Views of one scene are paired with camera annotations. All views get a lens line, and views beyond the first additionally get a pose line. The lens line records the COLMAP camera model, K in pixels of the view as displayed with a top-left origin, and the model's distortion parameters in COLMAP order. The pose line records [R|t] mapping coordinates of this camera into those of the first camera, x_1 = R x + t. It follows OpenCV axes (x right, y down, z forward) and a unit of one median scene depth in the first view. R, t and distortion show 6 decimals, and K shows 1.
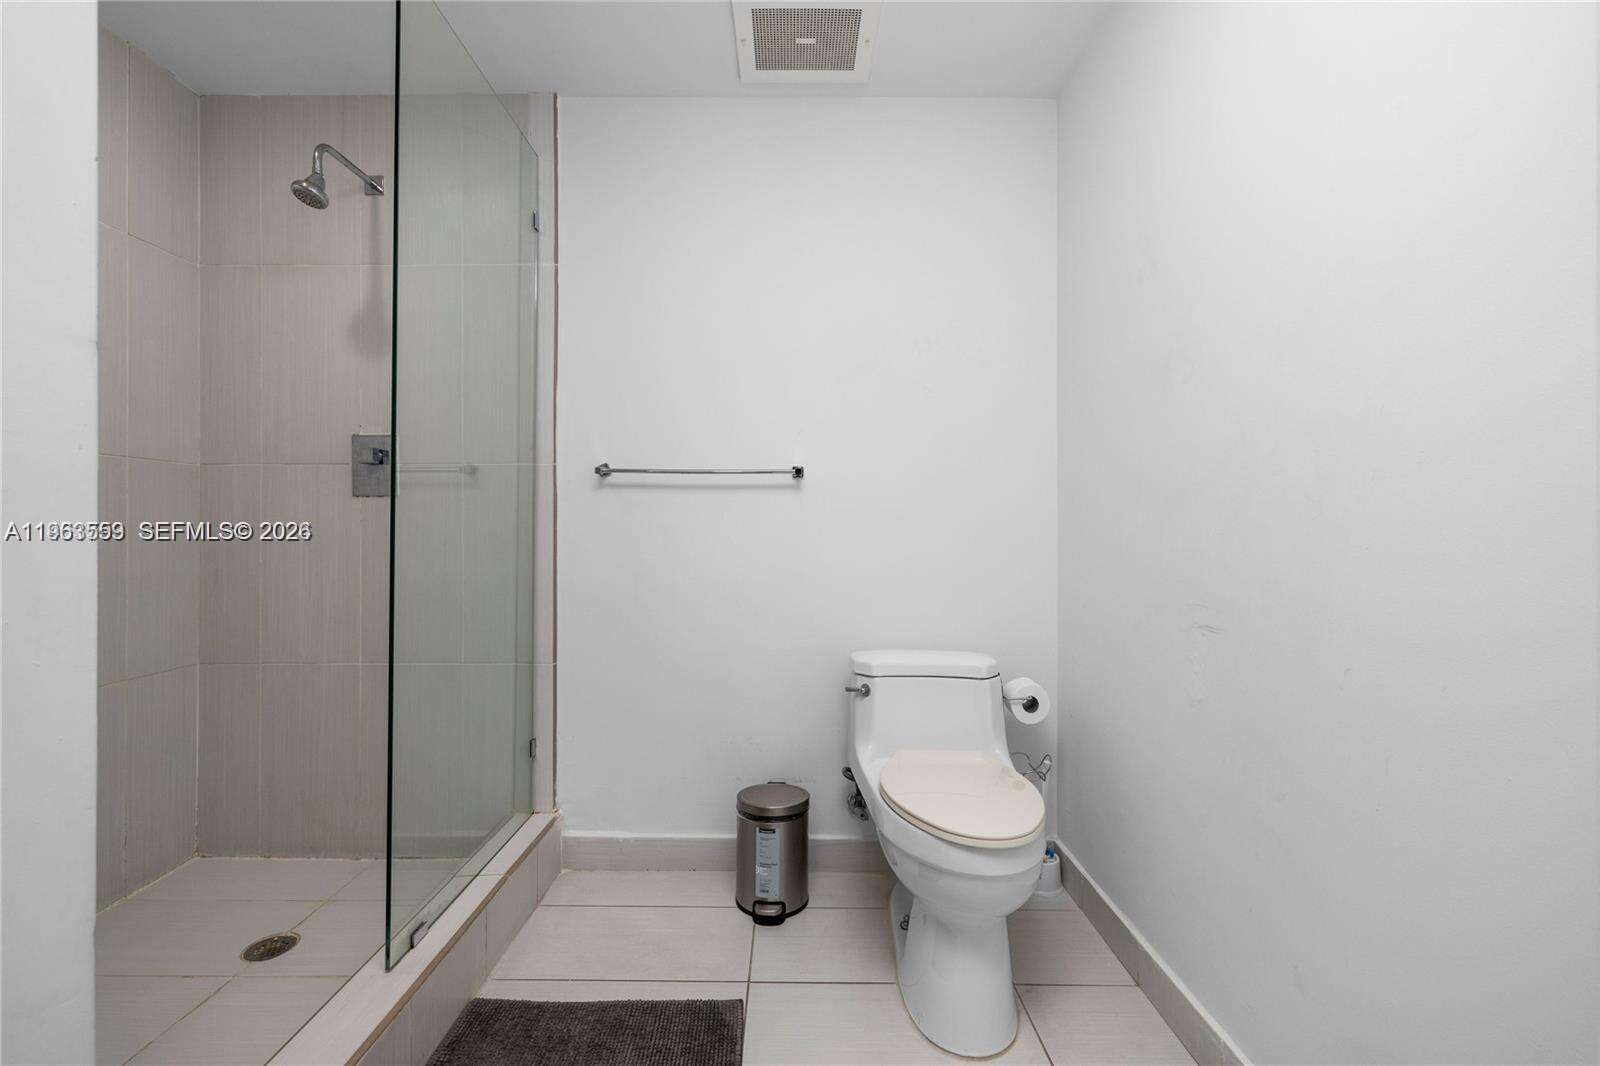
lens RADIAL K [[671.8, 0, 795.8], [0, 671.8, 526.2], [0, 0, 1]] dist [0.000380, 0.000086]
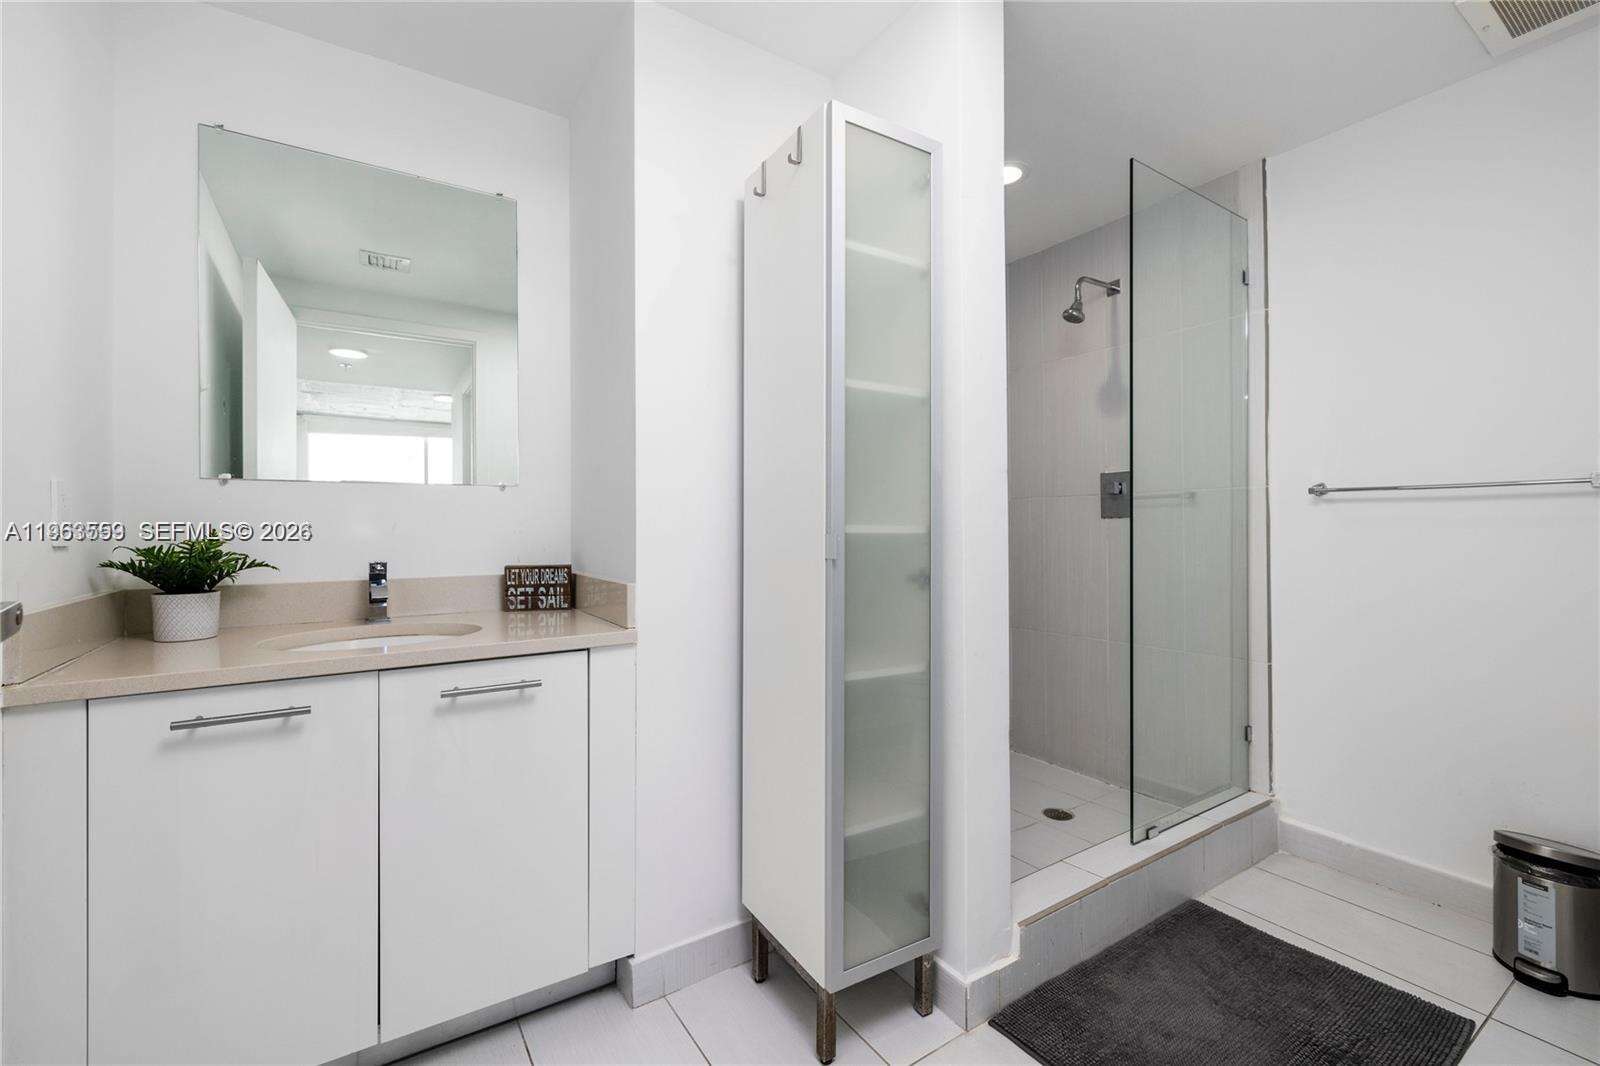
lens RADIAL K [[671.8, 0, 795.8], [0, 671.8, 526.2], [0, 0, 1]] dist [0.000380, 0.000086]
pose [[0.543891, -0.009015, -0.839107, 0.160923], [0.009422, 0.999945, -0.004635, -0.029056], [0.839103, -0.005385, 0.543946, -0.285228]]
